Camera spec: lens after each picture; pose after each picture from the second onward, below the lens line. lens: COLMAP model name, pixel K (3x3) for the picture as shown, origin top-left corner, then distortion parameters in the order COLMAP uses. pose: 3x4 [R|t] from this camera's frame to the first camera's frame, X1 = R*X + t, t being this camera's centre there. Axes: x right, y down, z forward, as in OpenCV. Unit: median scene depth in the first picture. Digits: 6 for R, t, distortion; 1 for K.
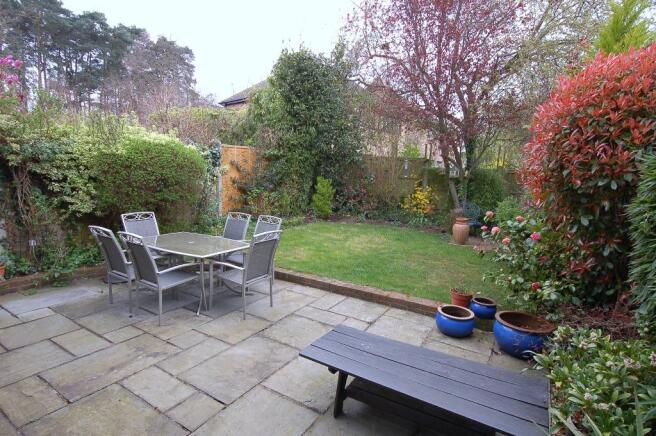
lens RADIAL K [[341.3, 0, 327.2], [0, 341.3, 220.6], [0, 0, 1]] dist [0.001116, -0.000941]
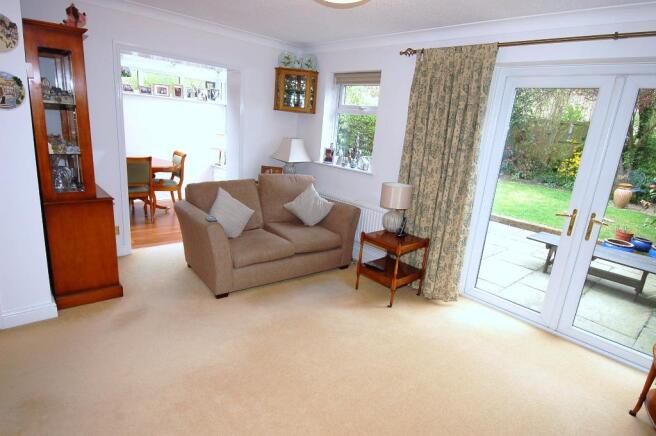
lens RADIAL K [[374.3, 0, 330.4], [0, 374.3, 218.7], [0, 0, 1]] dist [-0.003468, -0.002390]
pose [[0.960843, 0.113352, -0.252847, -0.182543], [-0.086160, 0.989485, 0.116174, 0.044006], [0.263357, -0.089839, 0.960506, -0.368008]]
